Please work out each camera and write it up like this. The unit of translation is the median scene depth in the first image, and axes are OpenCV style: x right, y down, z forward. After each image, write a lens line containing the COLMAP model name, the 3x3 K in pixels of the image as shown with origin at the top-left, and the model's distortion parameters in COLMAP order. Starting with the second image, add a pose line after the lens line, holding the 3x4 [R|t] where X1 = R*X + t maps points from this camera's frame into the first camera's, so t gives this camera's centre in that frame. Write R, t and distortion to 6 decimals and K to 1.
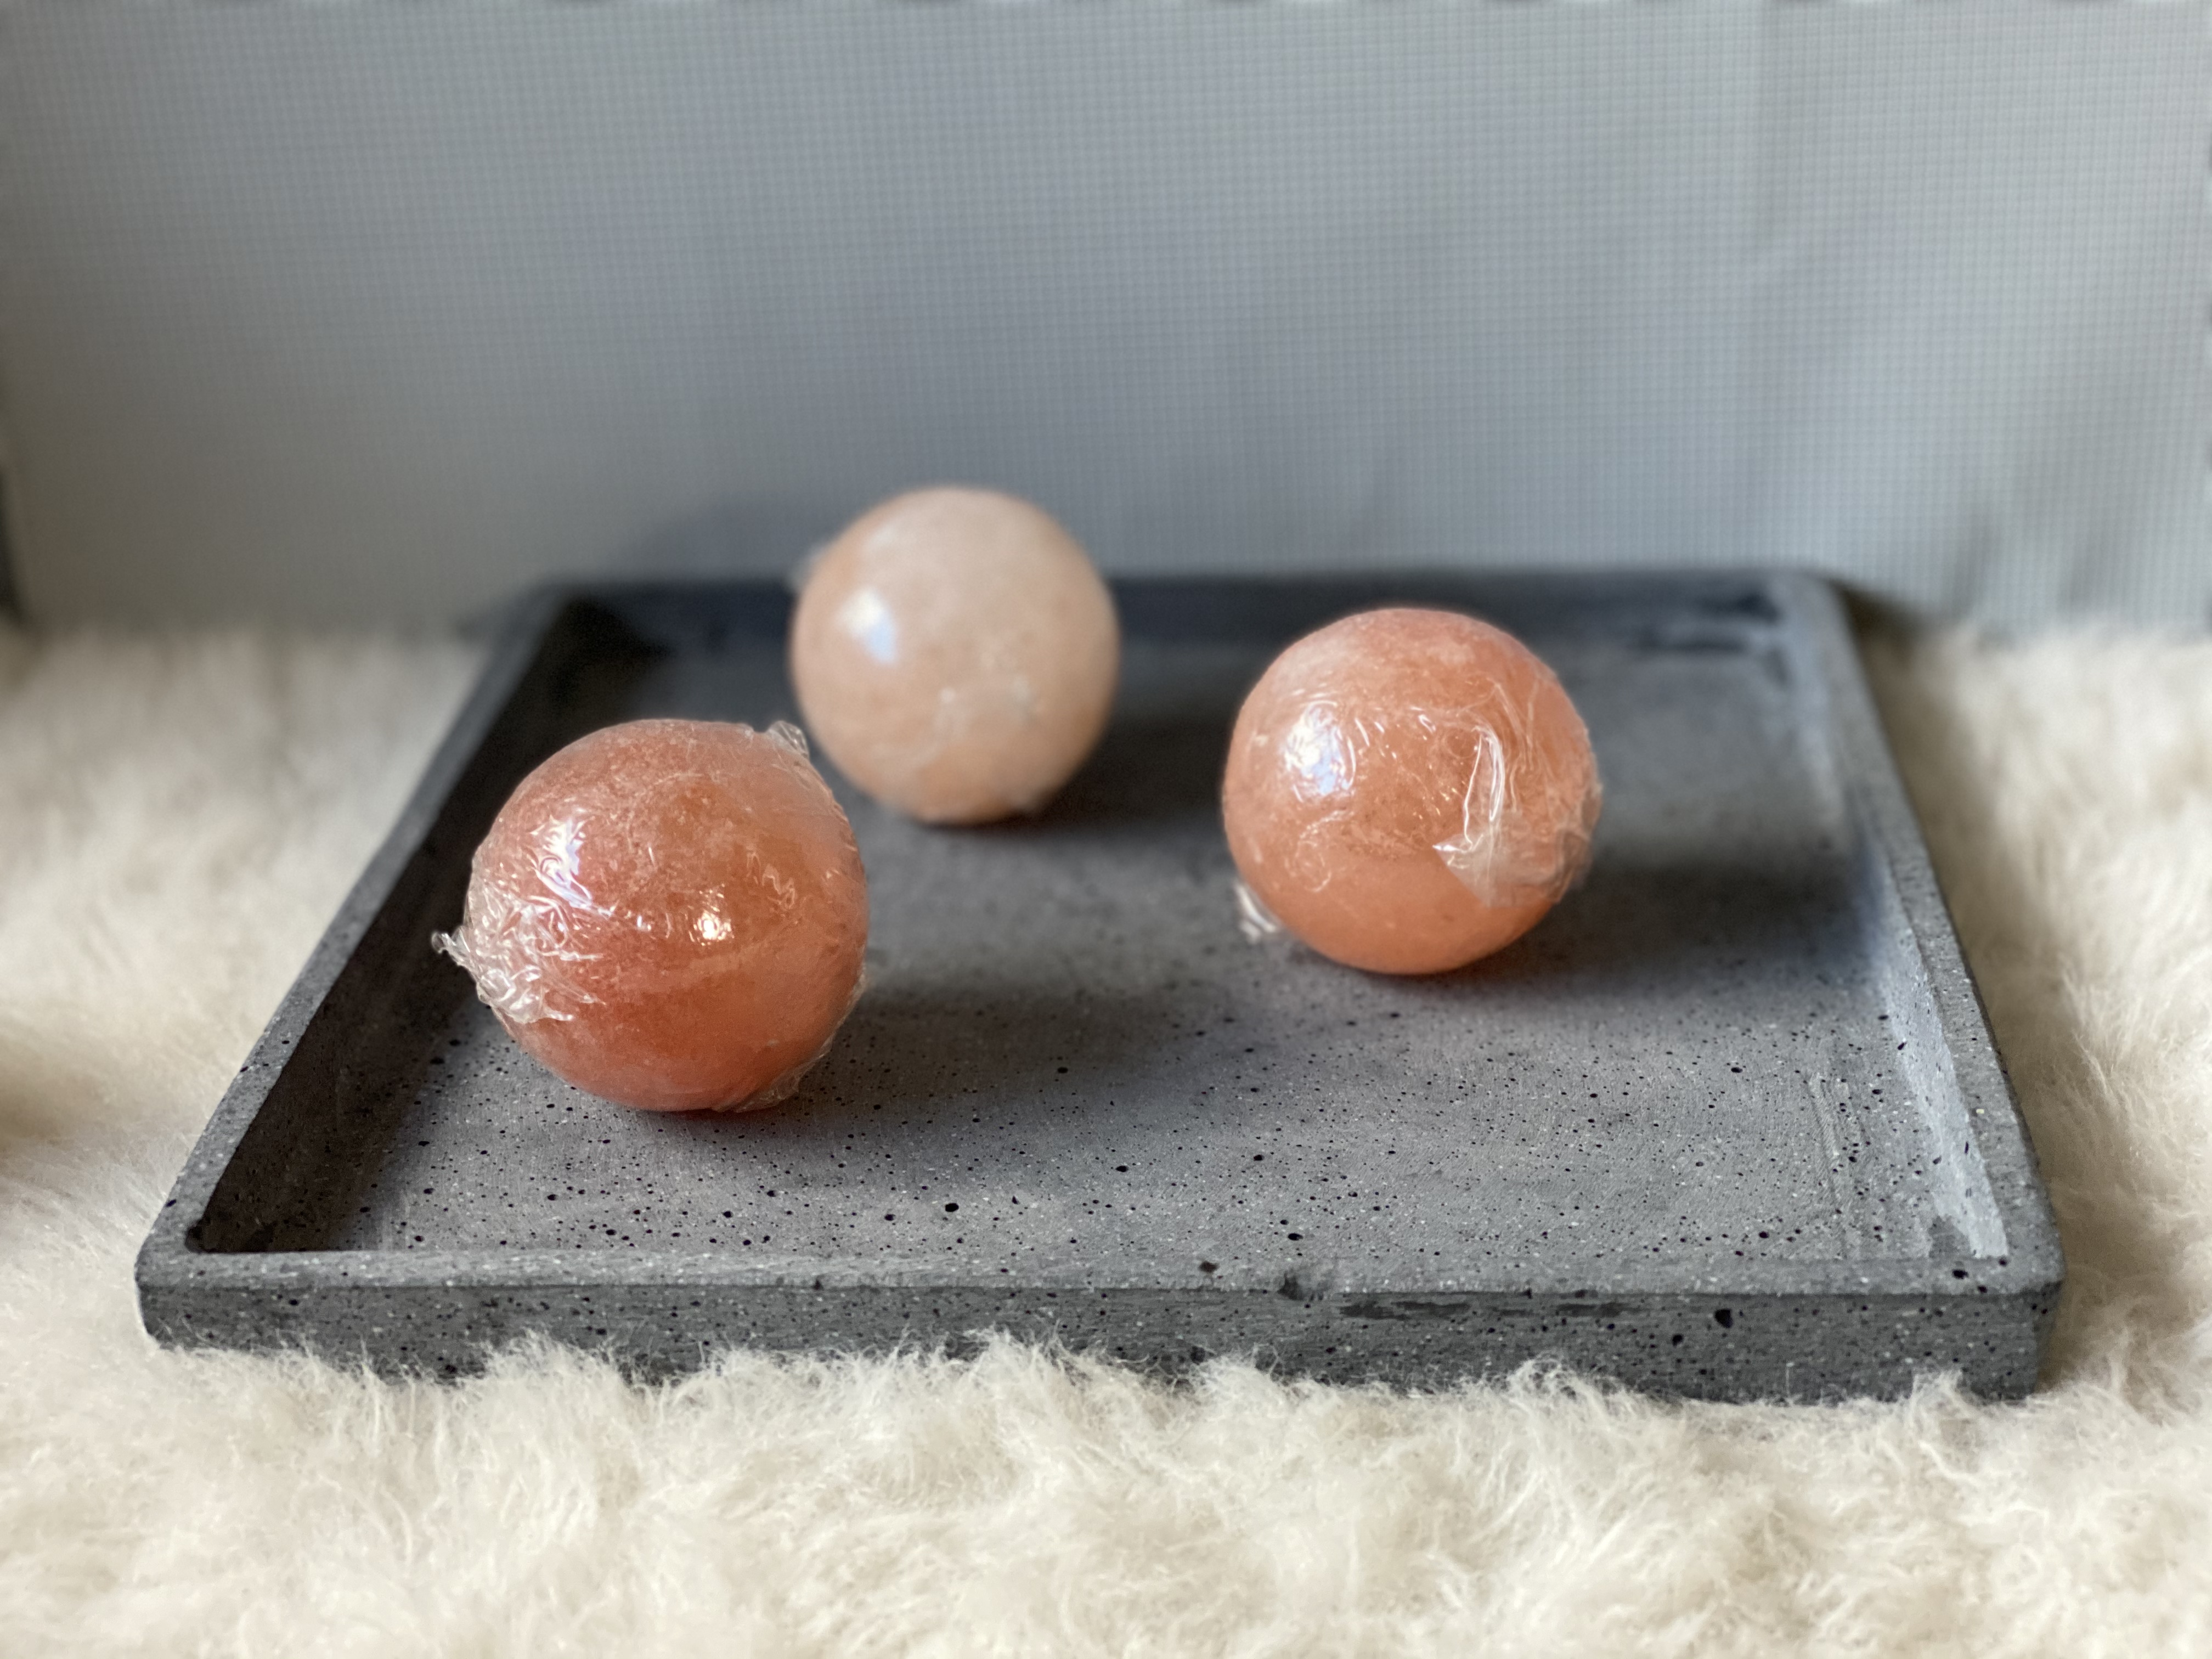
lens RADIAL K [[3311.4, 0, 1106.0], [0, 3311.4, 829.5], [0, 0, 1]] dist [0.059571, -0.018729]
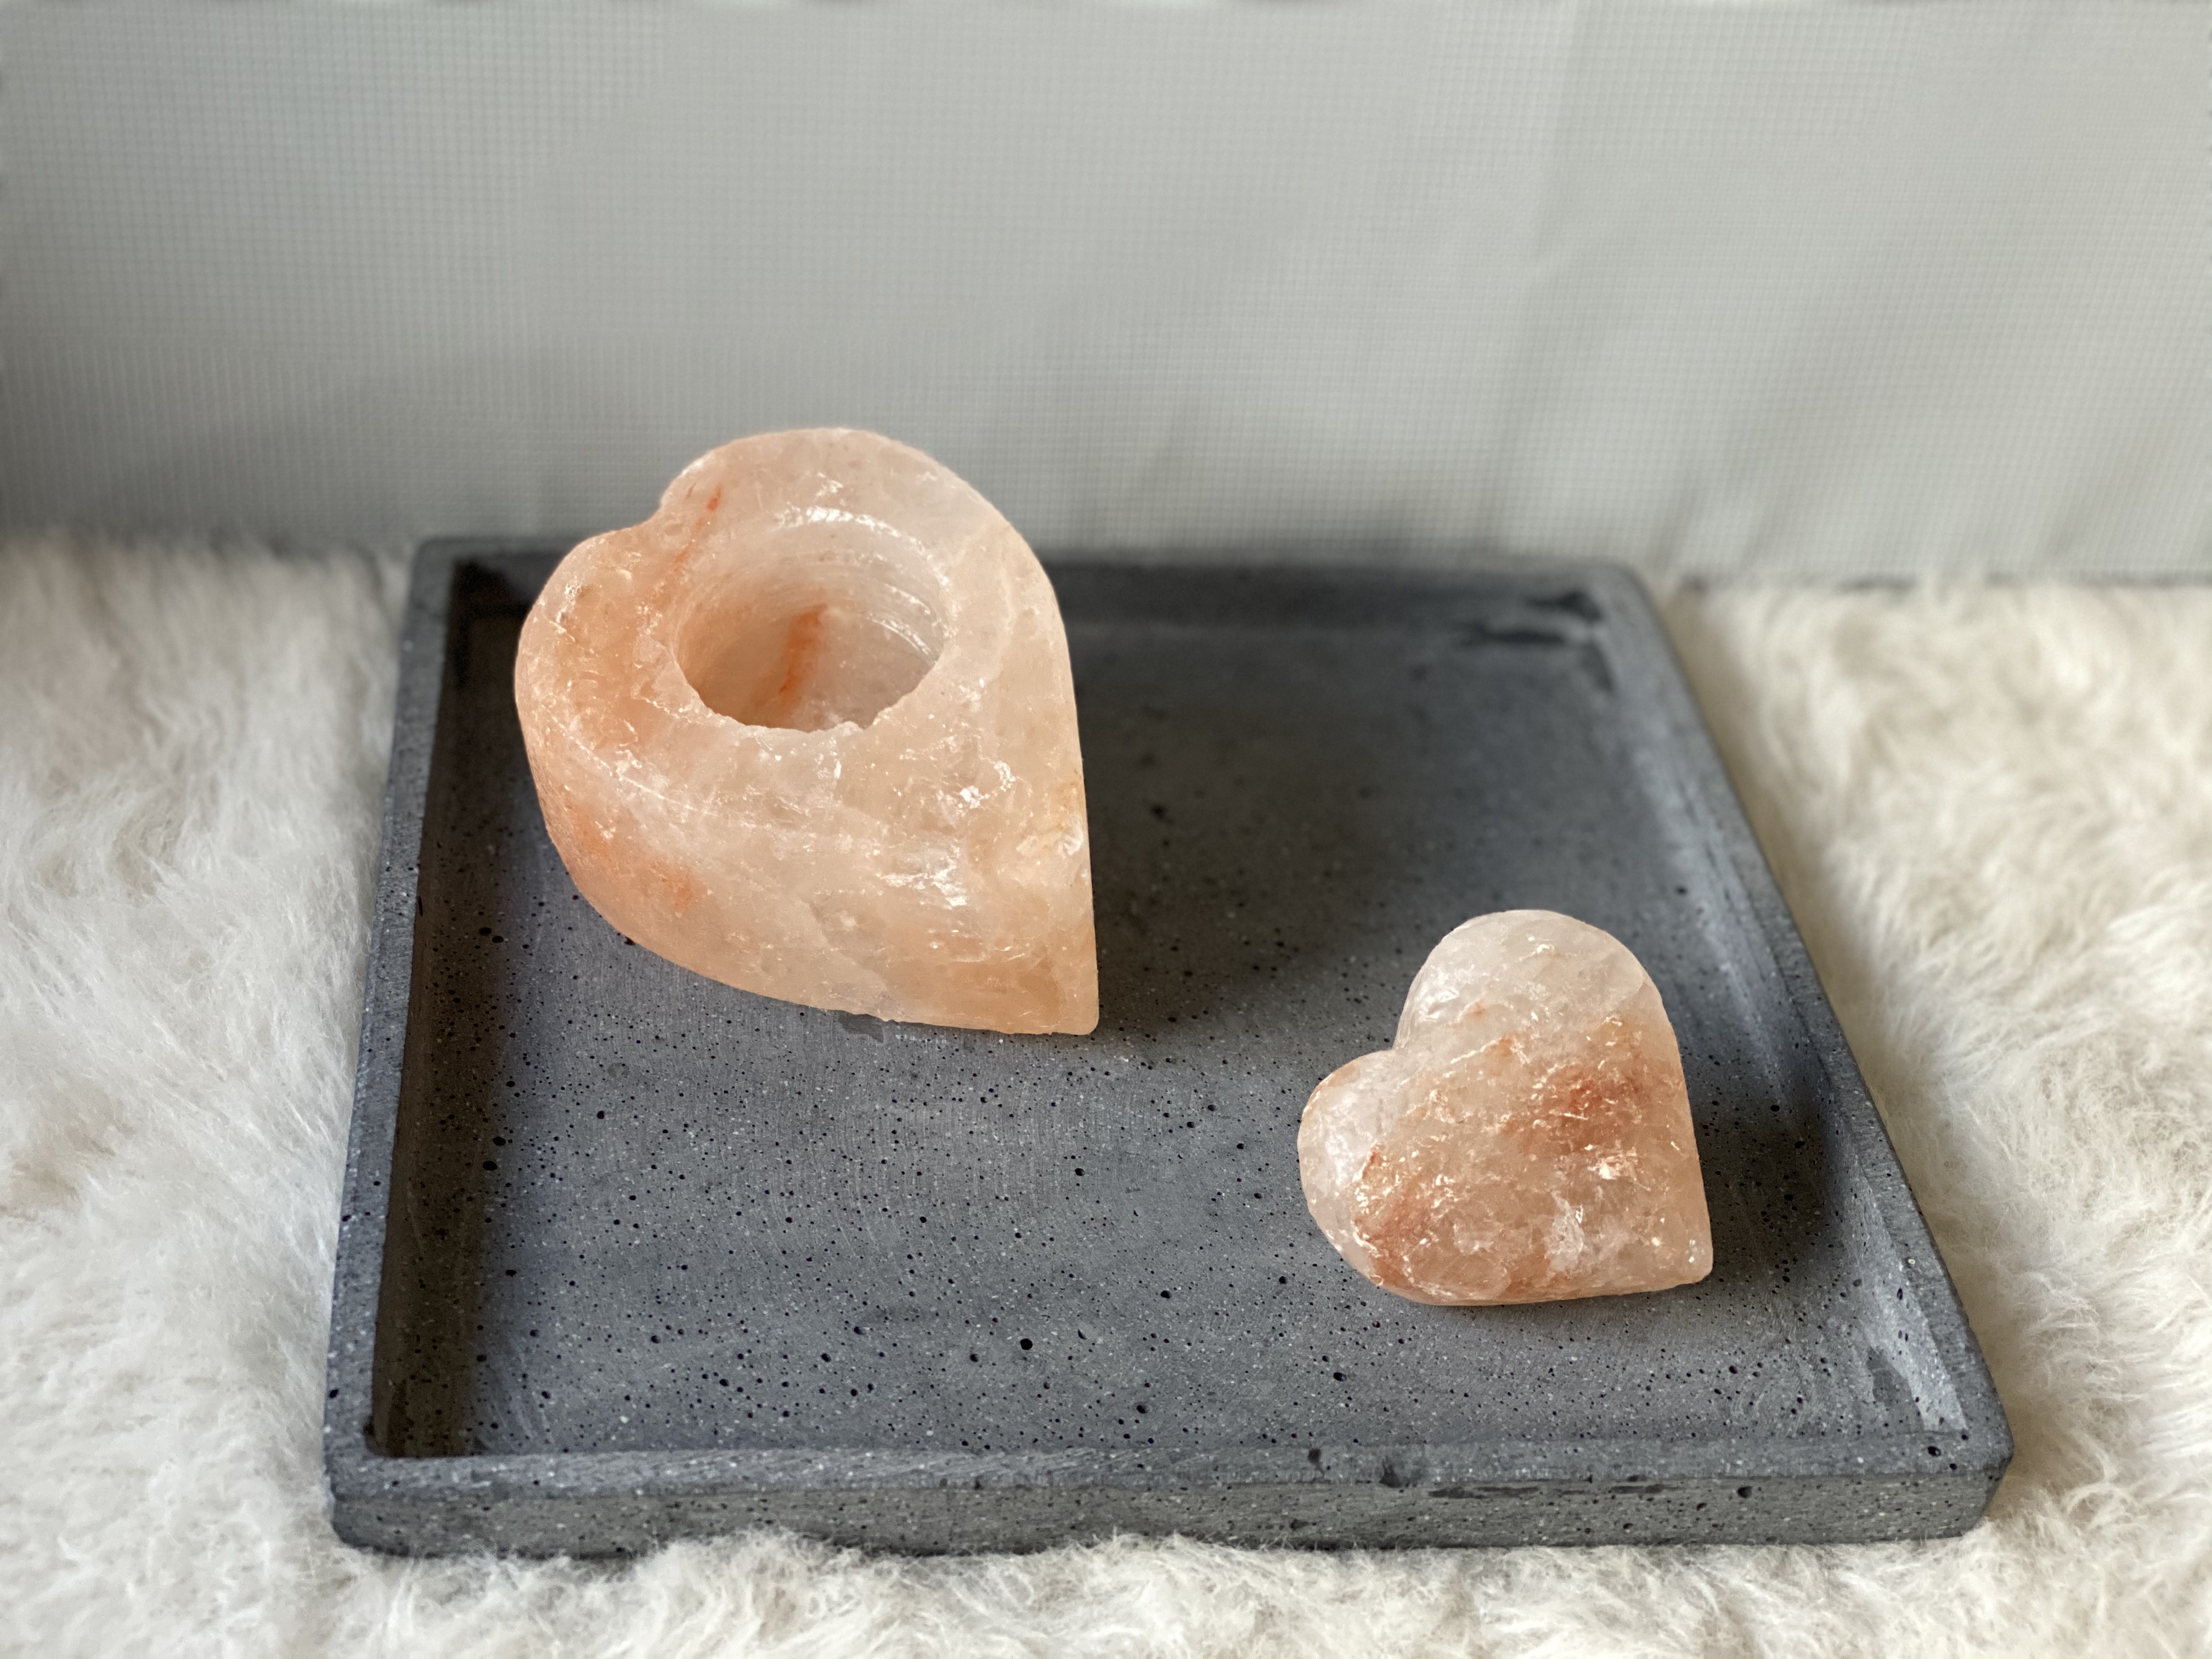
lens RADIAL K [[3283.7, 0, 1106.0], [0, 3283.7, 829.5], [0, 0, 1]] dist [0.059016, 0.035590]
pose [[0.975645, 0.002018, 0.219347, -0.283731], [-0.045605, 0.979974, 0.193831, -0.291079], [-0.214563, -0.199114, 0.956199, -0.023664]]
